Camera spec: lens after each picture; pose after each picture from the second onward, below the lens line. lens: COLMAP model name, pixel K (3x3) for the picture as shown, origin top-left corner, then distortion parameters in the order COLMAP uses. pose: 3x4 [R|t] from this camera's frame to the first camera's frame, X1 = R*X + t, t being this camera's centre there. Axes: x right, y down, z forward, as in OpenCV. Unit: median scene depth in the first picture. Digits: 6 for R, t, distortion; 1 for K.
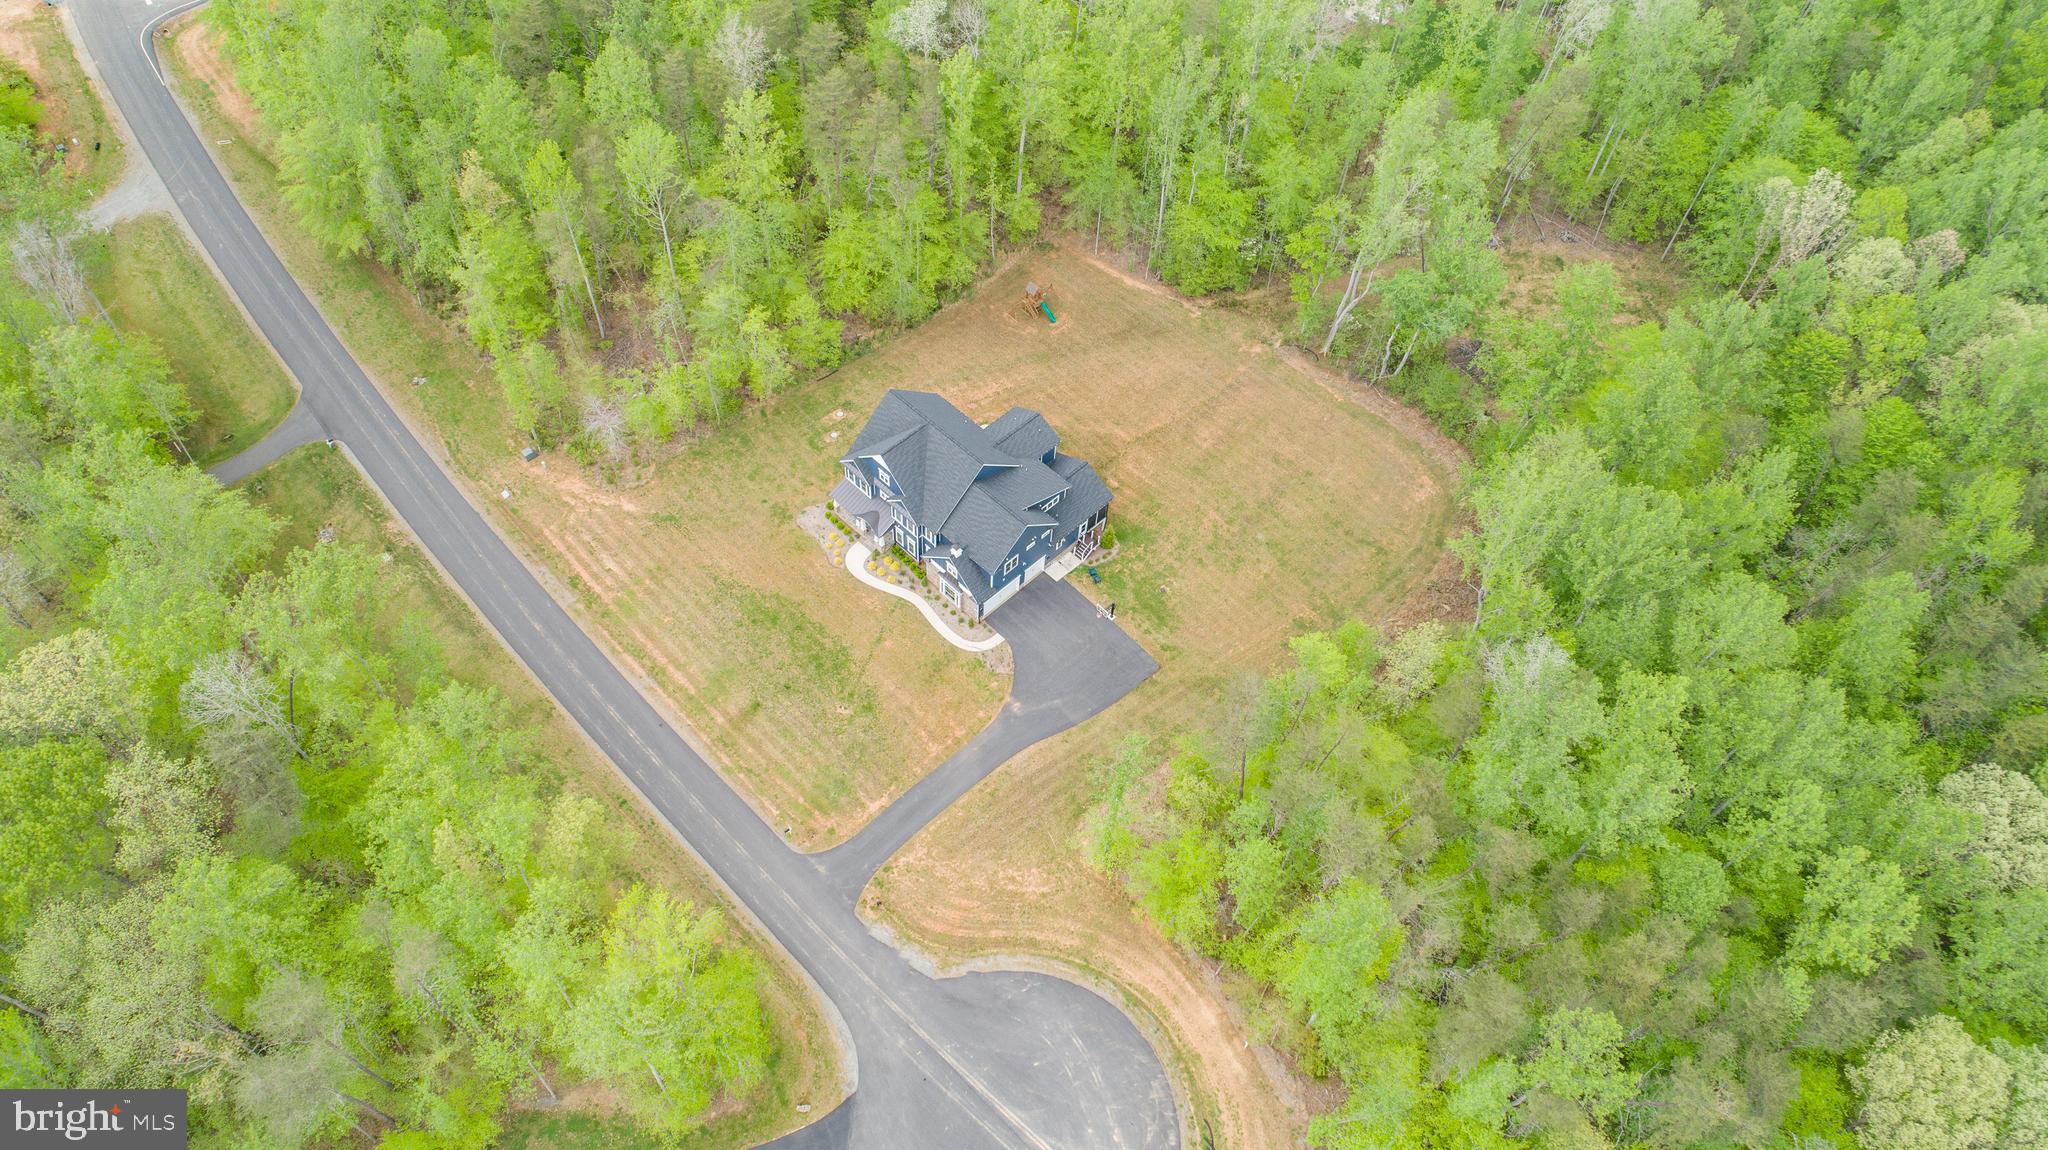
lens RADIAL K [[1379.1, 0, 1020.4], [0, 1379.1, 578.3], [0, 0, 1]] dist [-0.013016, 0.011739]
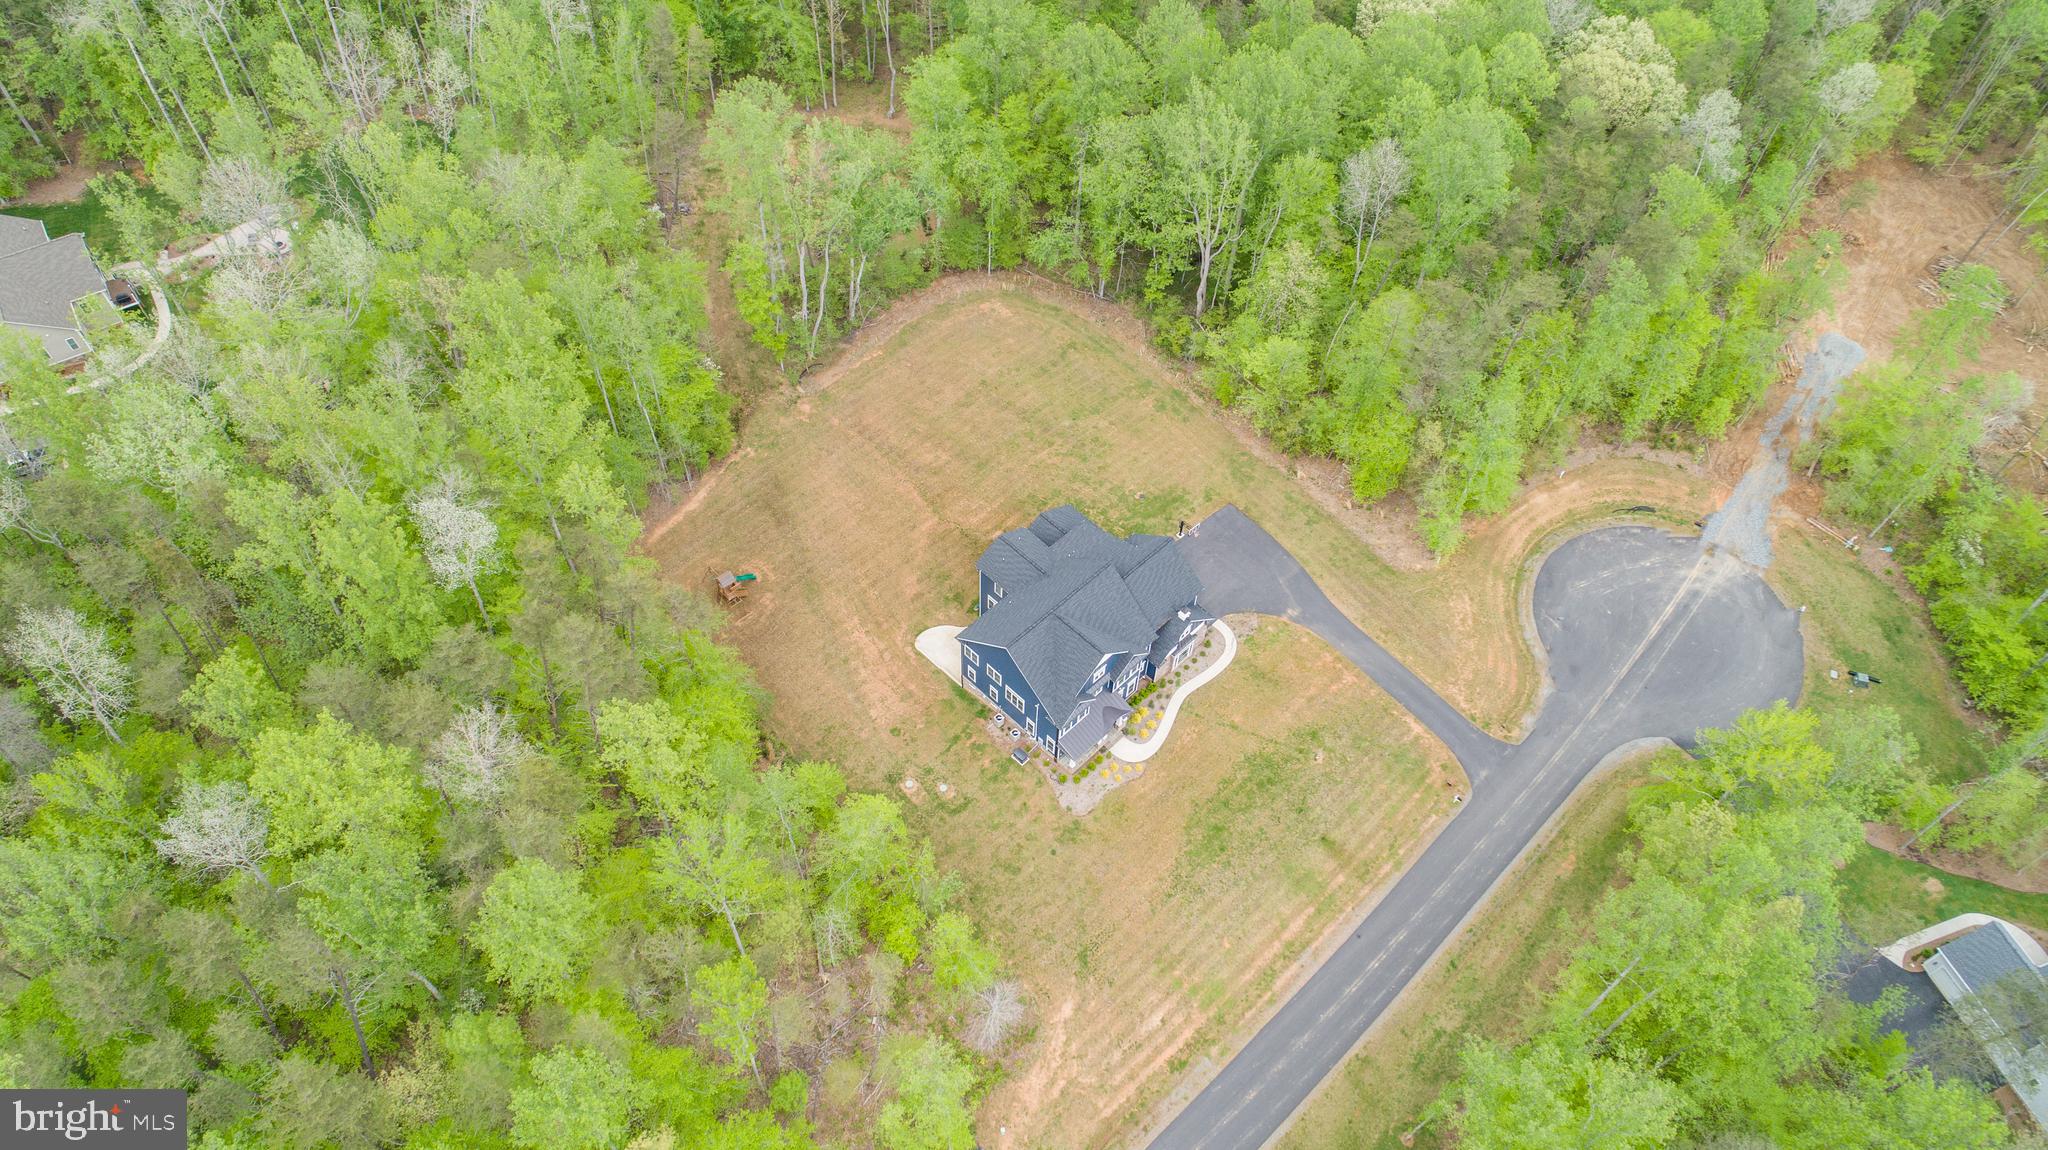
lens RADIAL K [[1379.1, 0, 1020.4], [0, 1379.1, 578.3], [0, 0, 1]] dist [-0.013016, 0.011739]
pose [[0.008288, -0.835188, 0.549902, -0.535837], [0.797211, 0.337487, 0.500557, -0.579590], [-0.603644, 0.434239, 0.668618, 0.391911]]
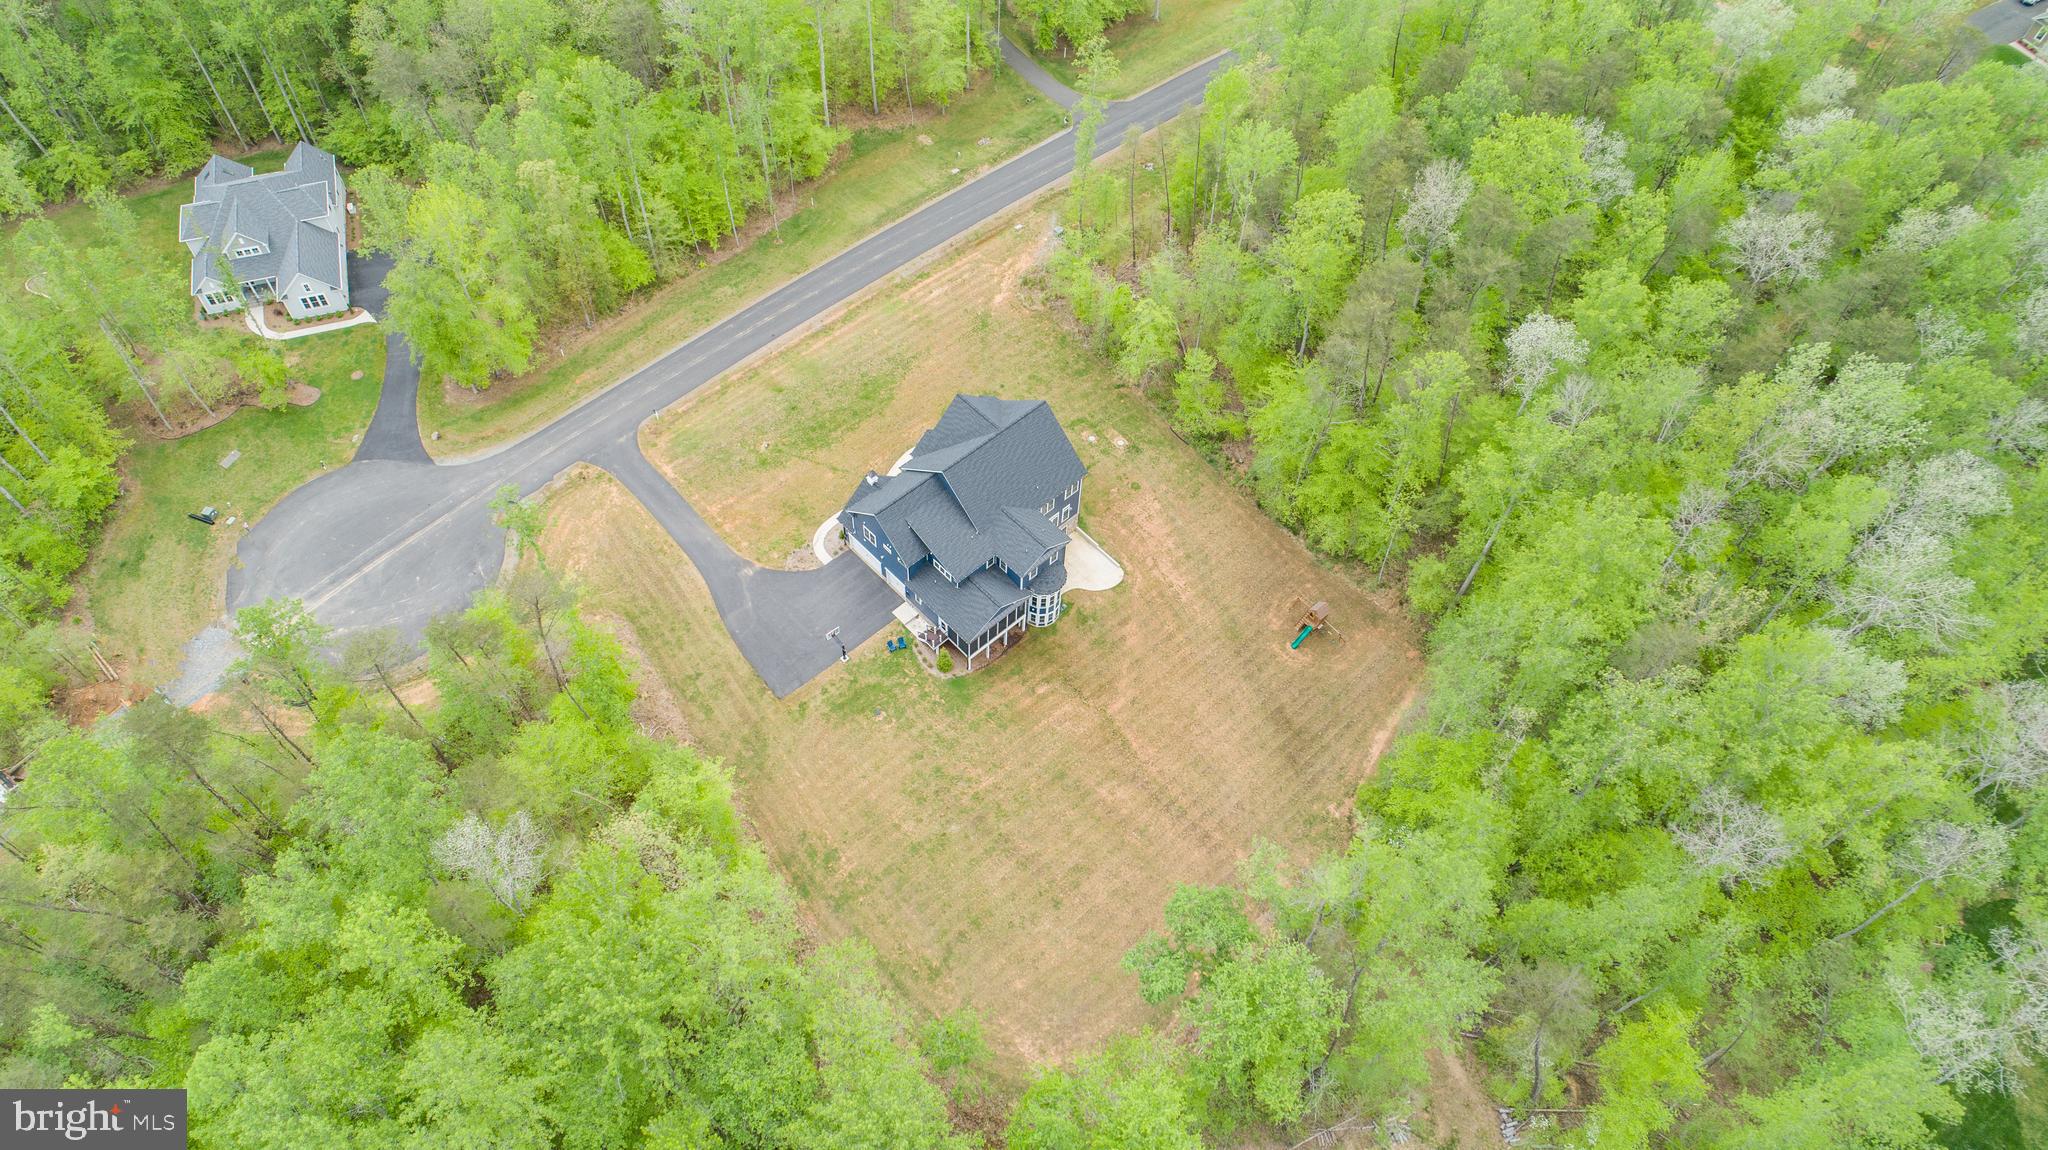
lens RADIAL K [[1379.1, 0, 1020.4], [0, 1379.1, 578.3], [0, 0, 1]] dist [-0.013016, 0.011739]
pose [[-0.037253, 0.795368, -0.604981, 0.598295], [-0.828712, 0.313722, 0.463480, -0.536274], [0.558434, 0.518622, 0.647444, 0.419767]]
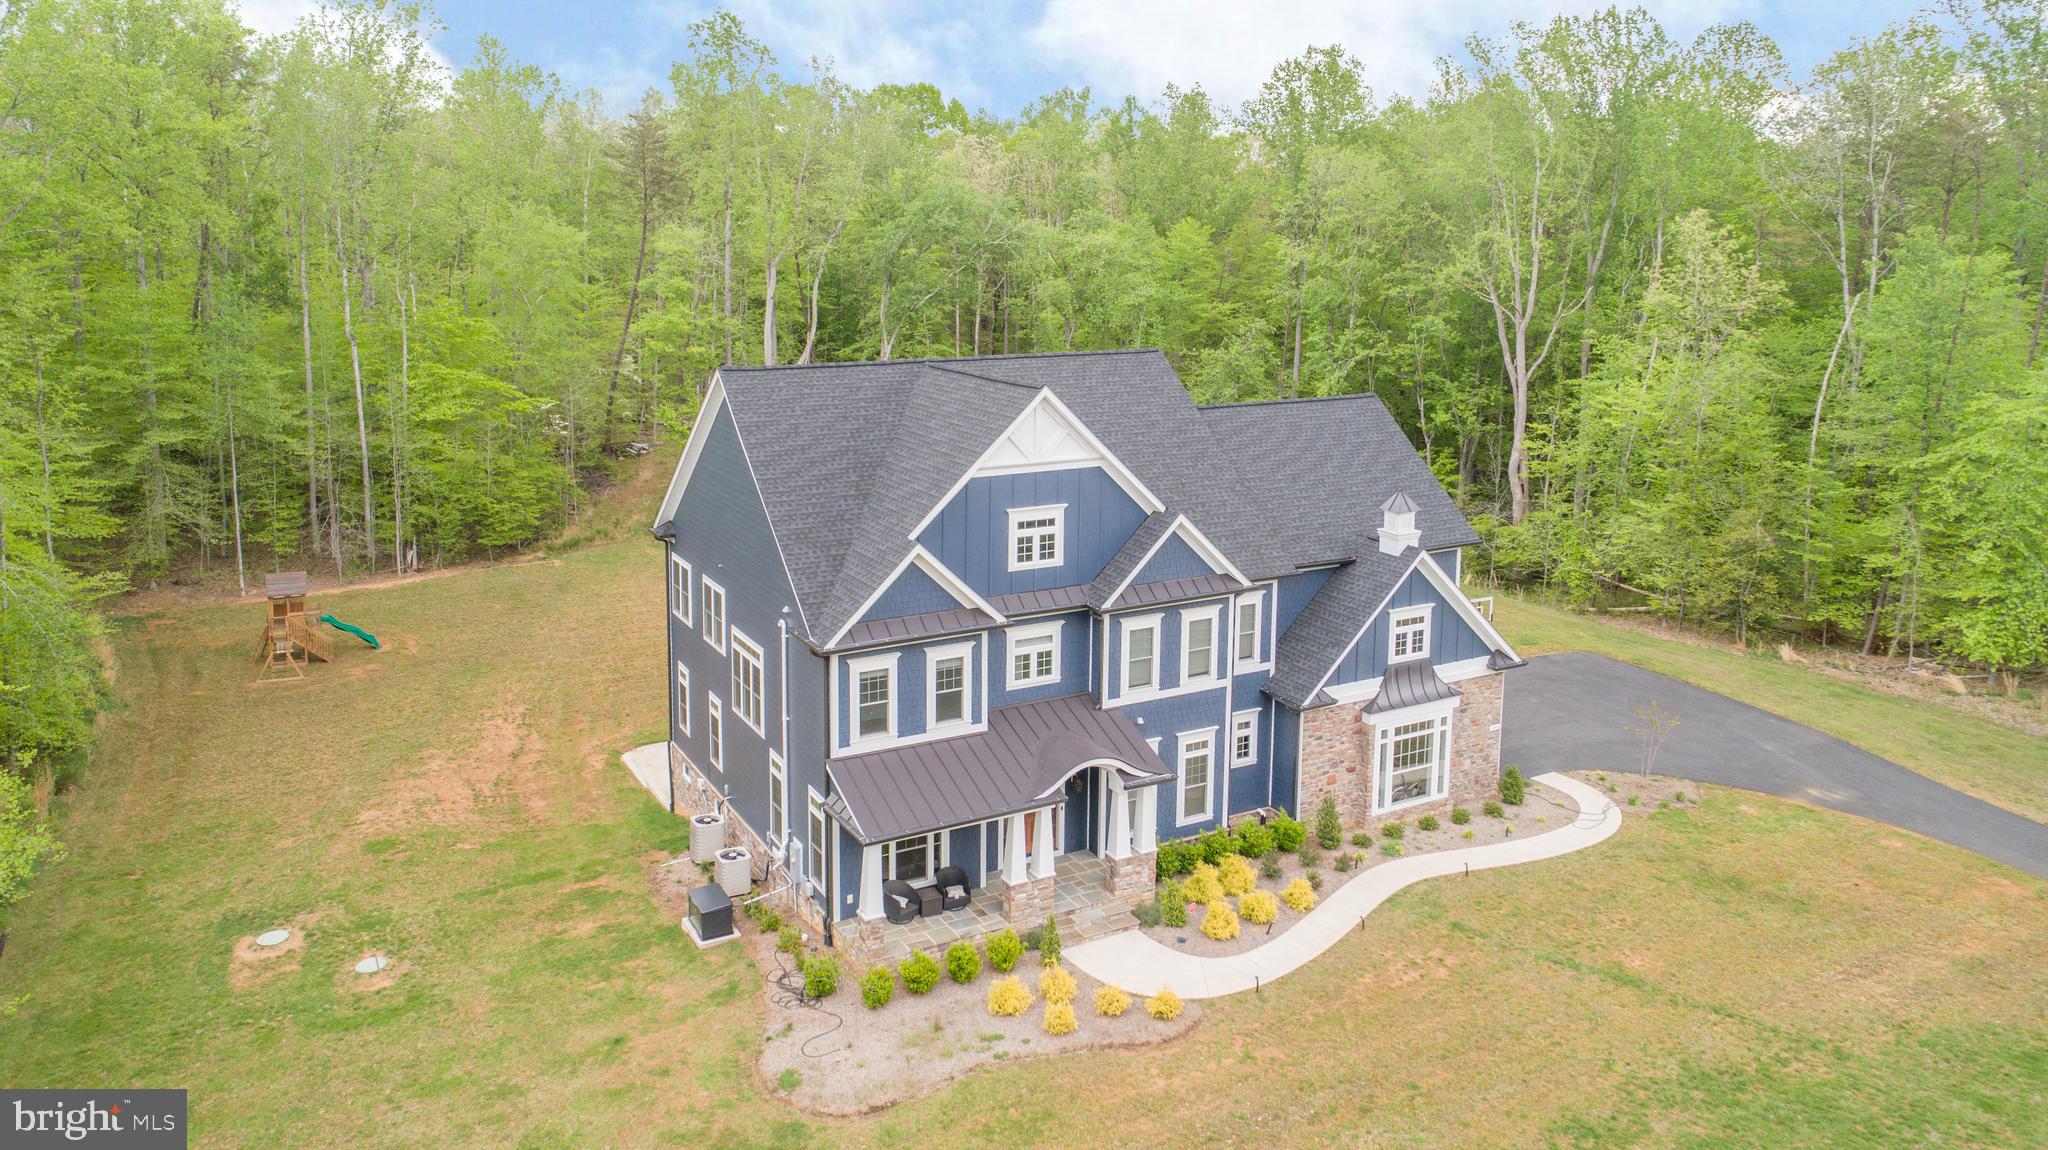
lens RADIAL K [[1442.9, 0, 997.2], [0, 1442.9, 409.7], [0, 0, 1]] dist [-0.006533, 0.003035]
pose [[0.287891, -0.167918, 0.942827, -0.328032], [0.779801, 0.612591, -0.129008, -0.058679], [-0.555904, 0.772357, 0.307302, 0.894945]]
